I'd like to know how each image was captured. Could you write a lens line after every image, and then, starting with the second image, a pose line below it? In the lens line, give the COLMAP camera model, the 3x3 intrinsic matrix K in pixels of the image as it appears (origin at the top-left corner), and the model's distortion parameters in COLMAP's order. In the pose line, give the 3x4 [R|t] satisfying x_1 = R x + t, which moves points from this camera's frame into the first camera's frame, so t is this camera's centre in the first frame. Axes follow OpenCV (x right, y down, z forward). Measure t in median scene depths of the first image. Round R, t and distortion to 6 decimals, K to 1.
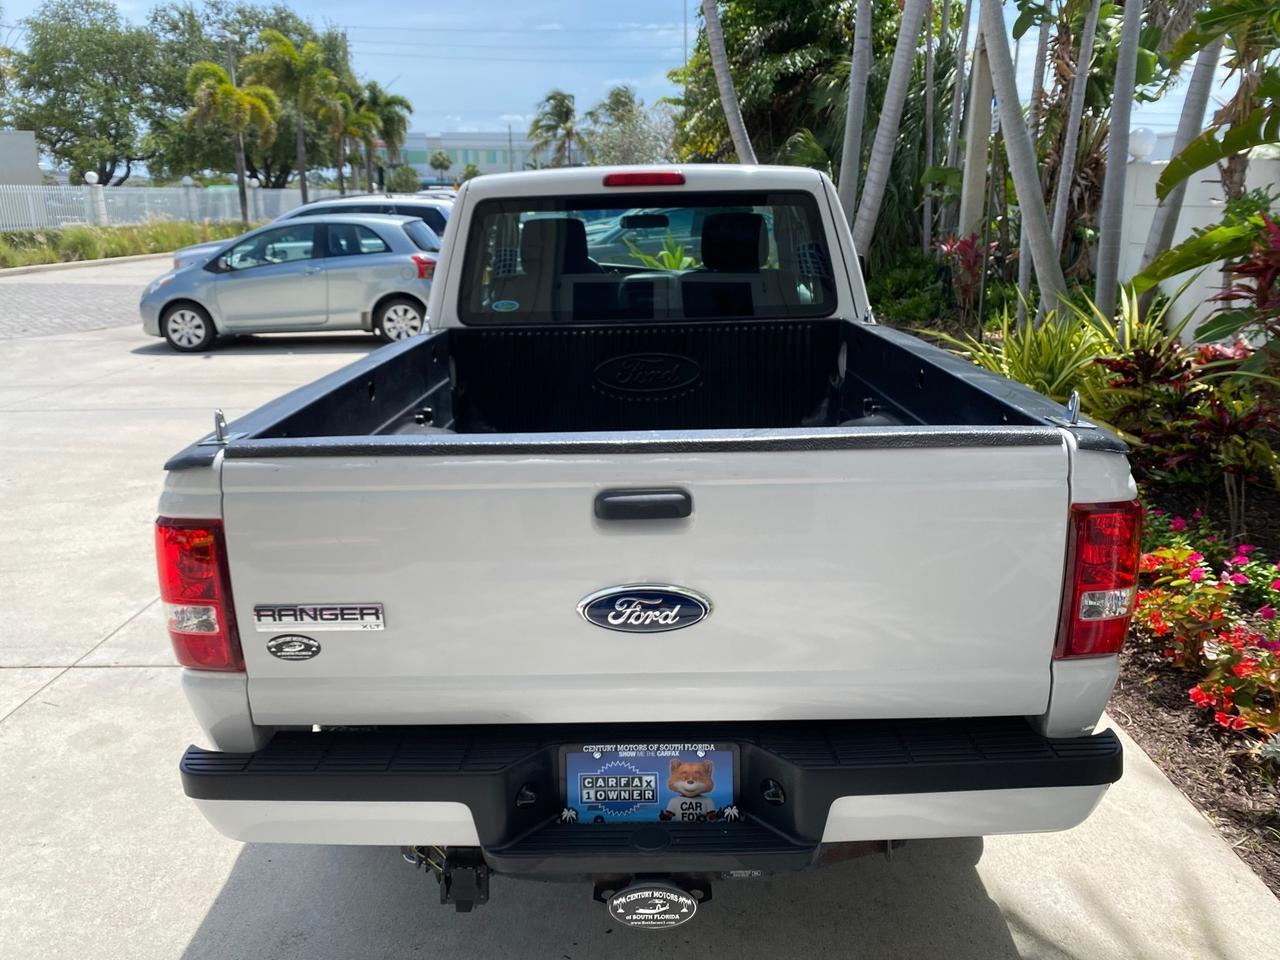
lens RADIAL K [[988.0, 0, 633.3], [0, 988.0, 474.6], [0, 0, 1]] dist [0.013237, -0.015297]
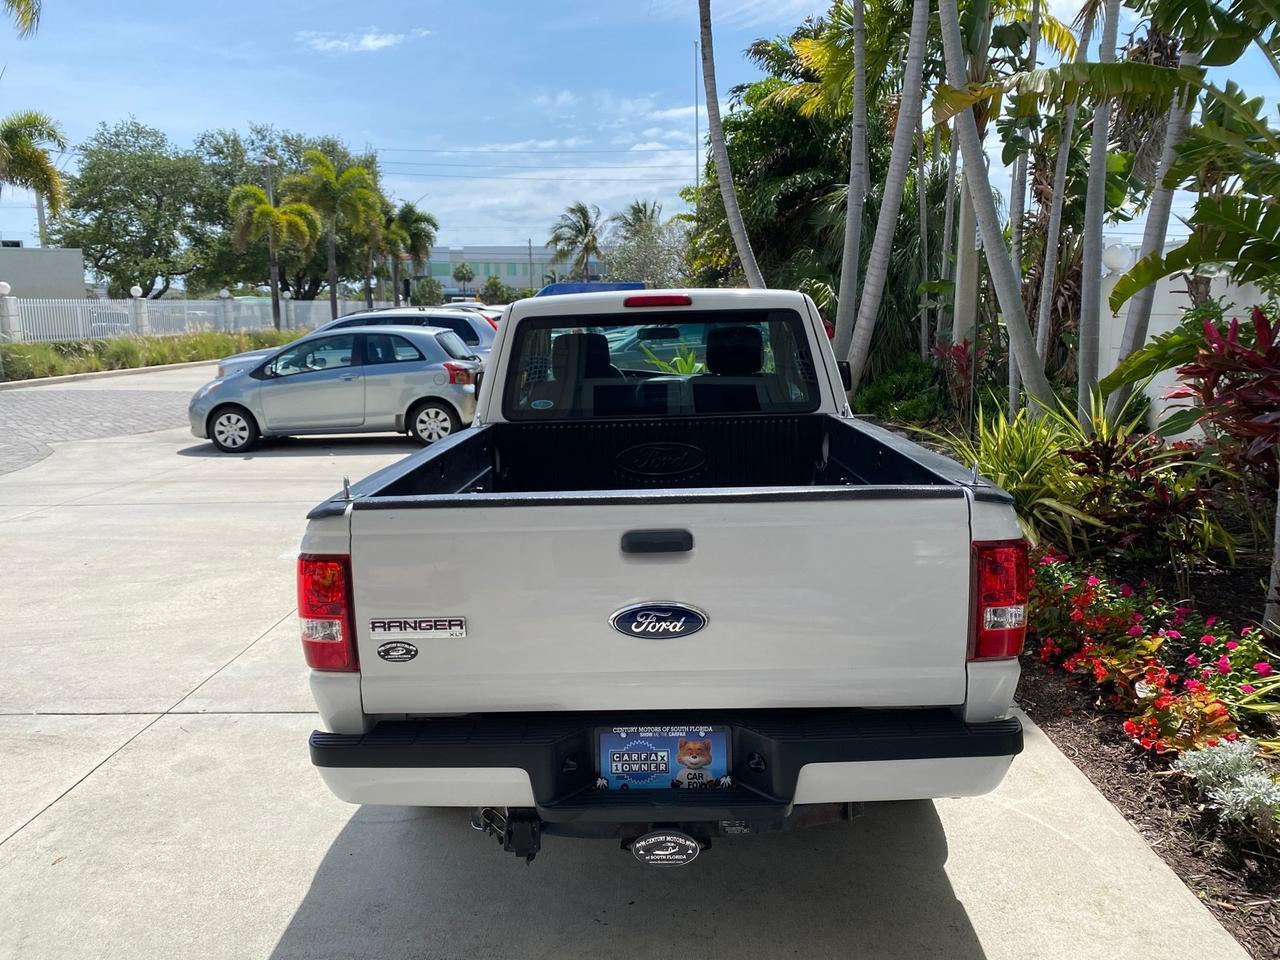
lens RADIAL K [[988.0, 0, 632.1], [0, 988.0, 465.3], [0, 0, 1]] dist [0.013237, -0.015297]
pose [[0.999850, -0.003275, -0.016990, -0.000207], [0.001344, 0.993661, -0.112408, 0.012680], [0.017251, 0.112368, 0.993517, -0.060718]]
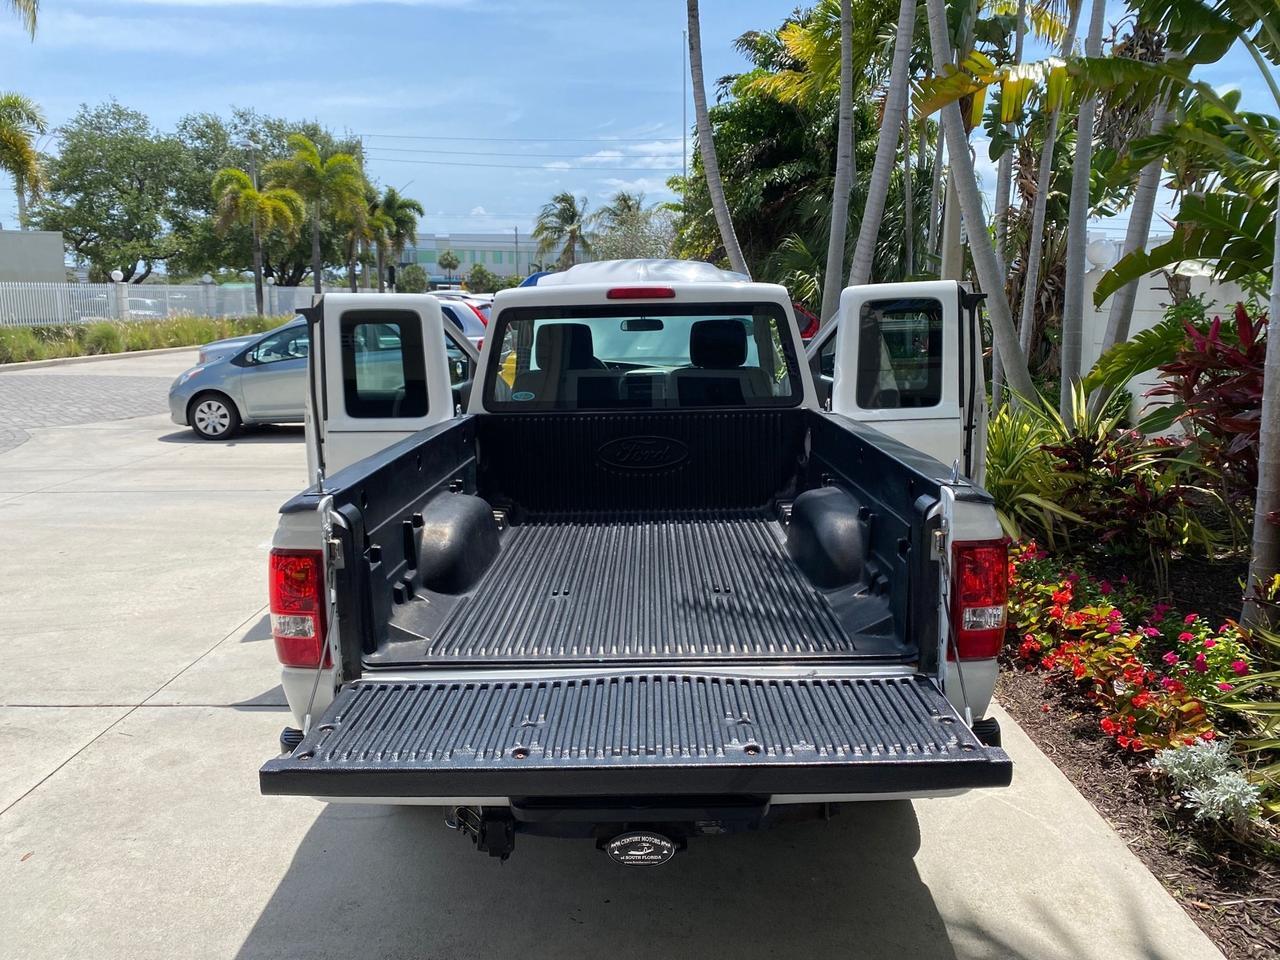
lens RADIAL K [[988.0, 0, 631.7], [0, 988.0, 461.5], [0, 0, 1]] dist [0.013237, -0.015297]
pose [[0.999986, 0.004850, -0.002174, 0.001265], [-0.005053, 0.994365, -0.105888, 0.010908], [0.001648, 0.105898, 0.994376, -0.058351]]
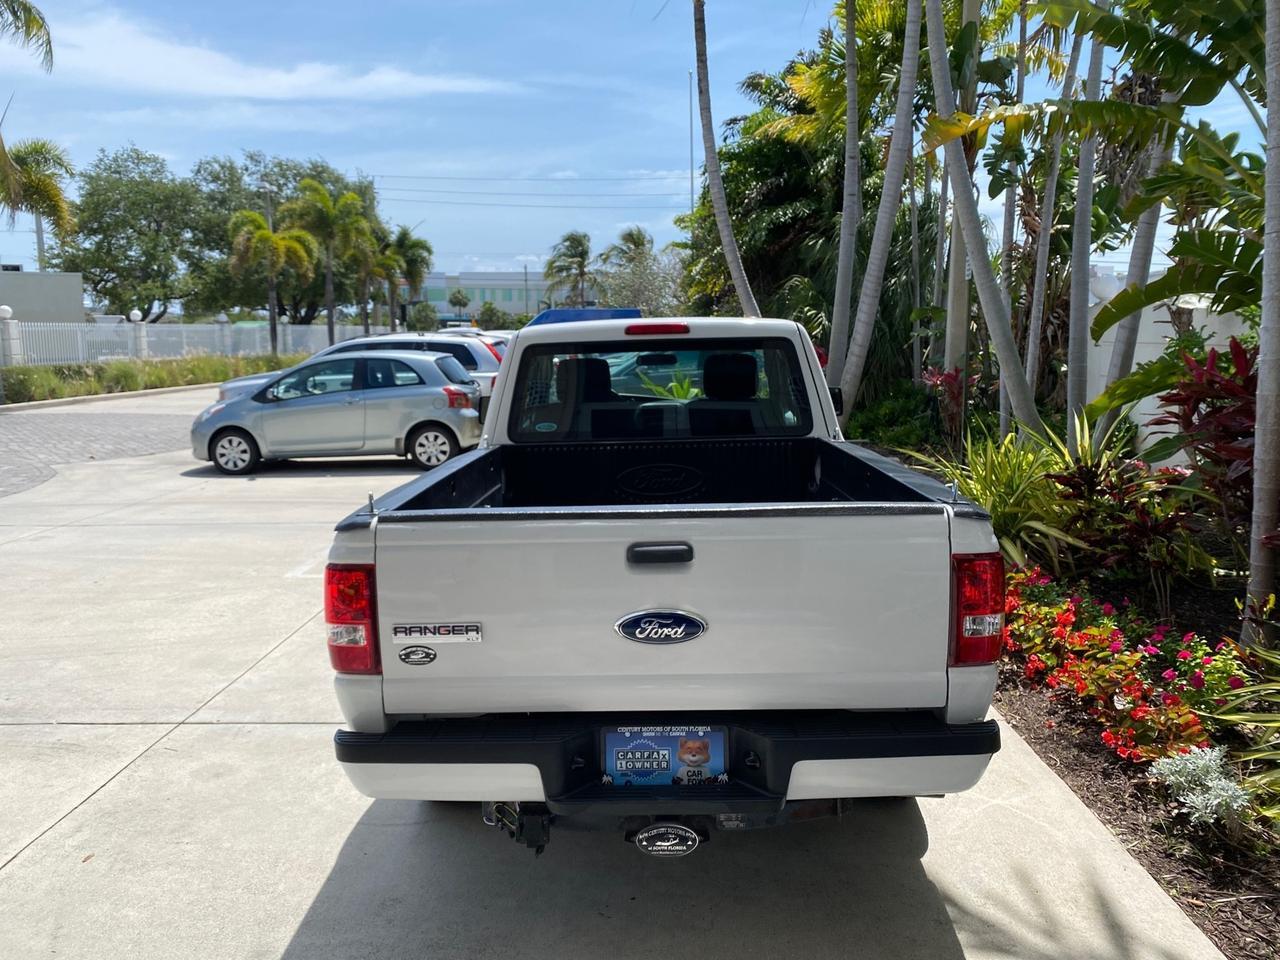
lens RADIAL K [[988.0, 0, 626.3], [0, 988.0, 470.0], [0, 0, 1]] dist [0.013237, -0.015297]
pose [[0.999866, 0.000578, -0.016343, -0.002665], [-0.002751, 0.991080, -0.133241, 0.016660], [0.016120, 0.133268, 0.990949, -0.077675]]
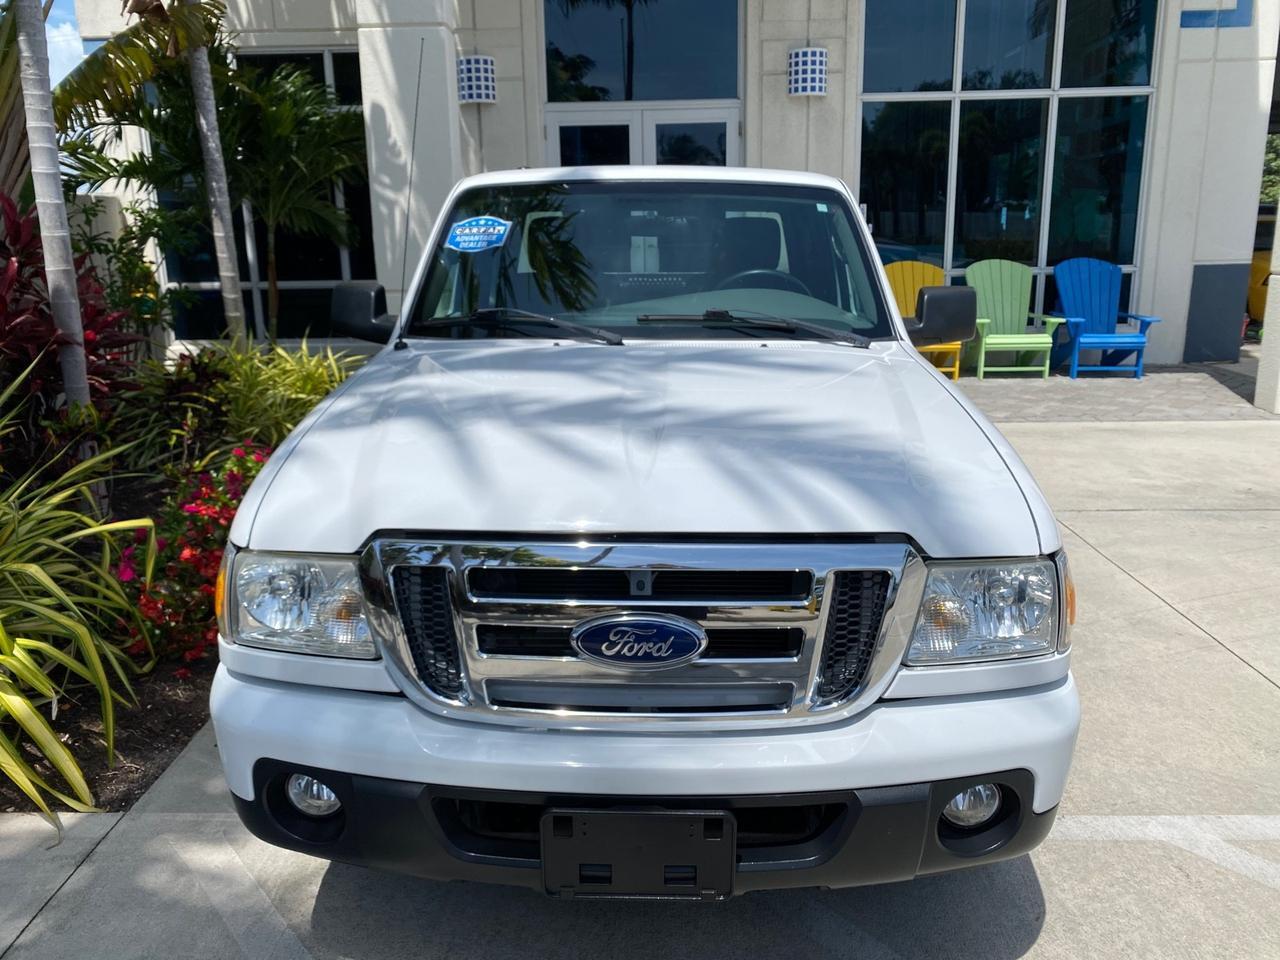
lens RADIAL K [[988.0, 0, 636.1], [0, 988.0, 469.5], [0, 0, 1]] dist [0.013237, -0.015297]
pose [[-0.999650, 0.022083, 0.014568, 0.006484], [0.026383, 0.872947, 0.487101, -0.206302], [-0.001960, 0.487315, -0.873224, 0.784080]]
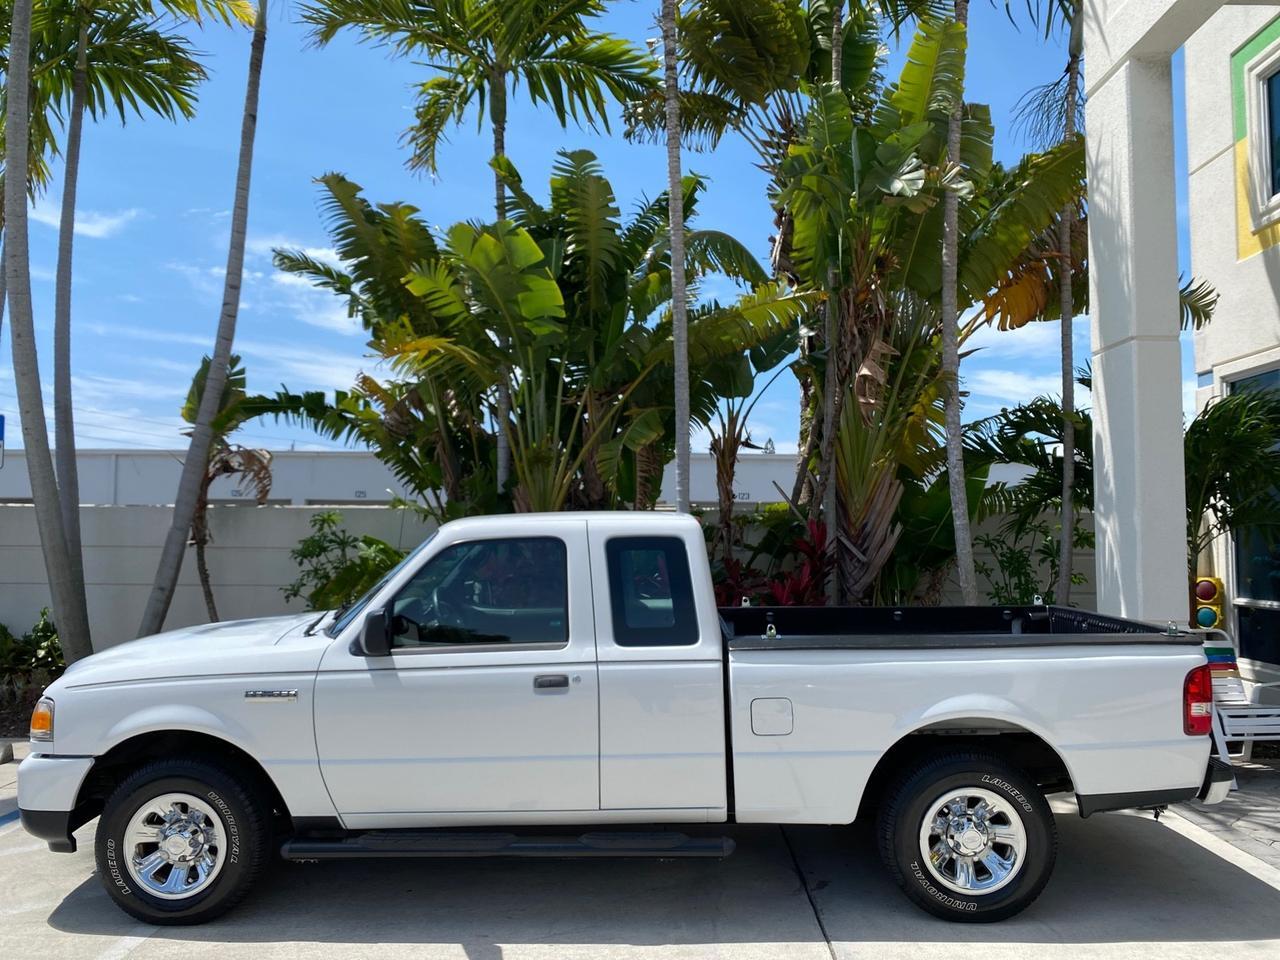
lens RADIAL K [[988.0, 0, 637.2], [0, 988.0, 472.2], [0, 0, 1]] dist [0.013237, -0.015297]
pose [[0.011806, 0.075726, 0.997059, -0.488331], [0.263730, 0.961586, -0.076155, -0.097864], [-0.964524, 0.263854, -0.008619, 0.372043]]
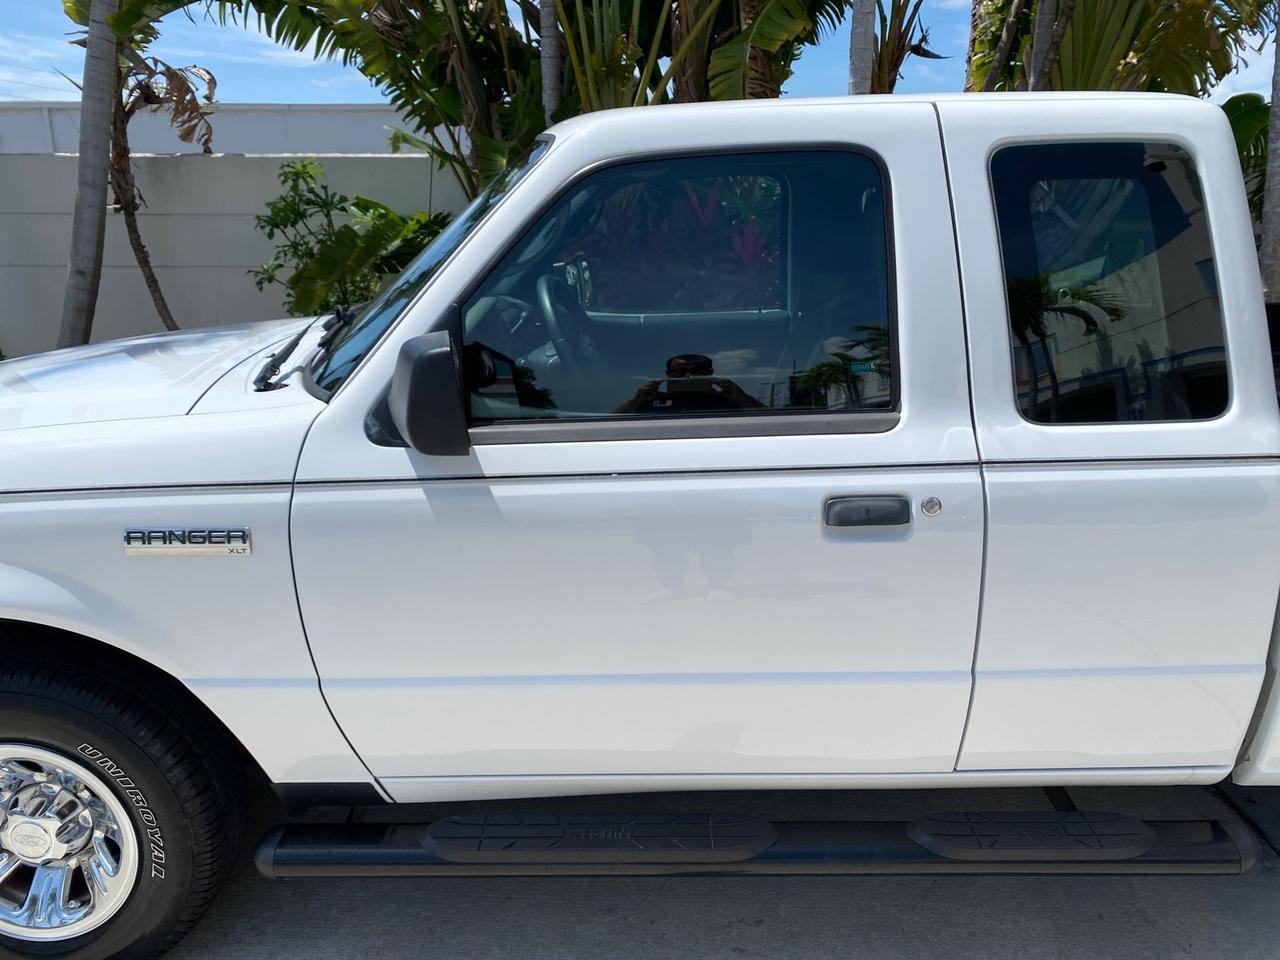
lens RADIAL K [[988.0, 0, 636.2], [0, 988.0, 473.5], [0, 0, 1]] dist [0.013237, -0.015297]
pose [[0.008099, -0.244354, 0.969652, -0.239626], [0.267323, 0.934921, 0.233369, -0.110030], [-0.963573, 0.257320, 0.072894, 0.448150]]
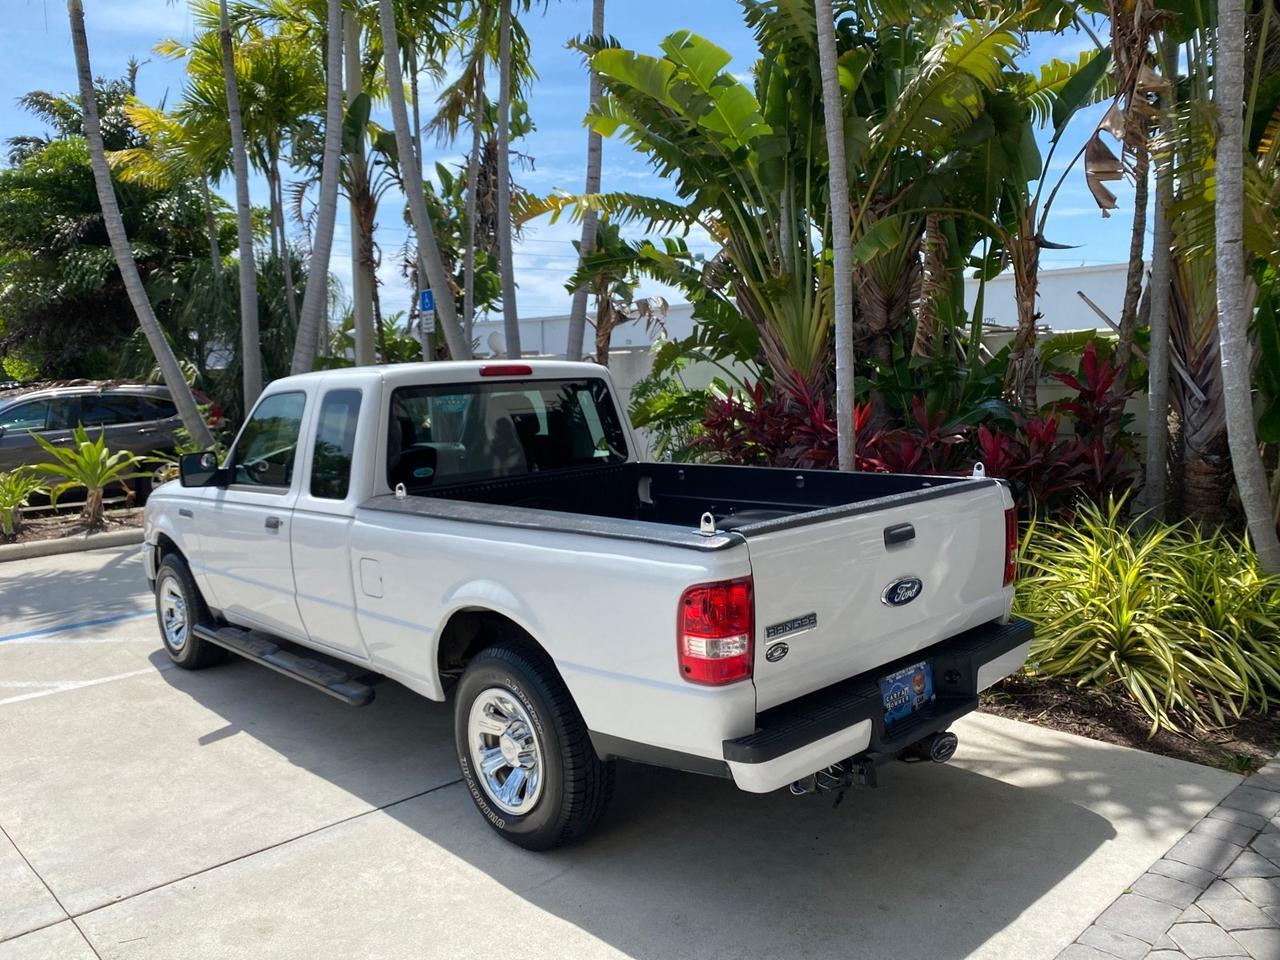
lens RADIAL K [[988.0, 0, 637.6], [0, 988.0, 476.1], [0, 0, 1]] dist [0.013237, -0.015297]
pose [[0.722007, -0.078550, 0.687413, -0.268555], [0.201146, 0.974452, -0.099920, 0.001677], [-0.662002, 0.210413, 0.719361, -0.010217]]
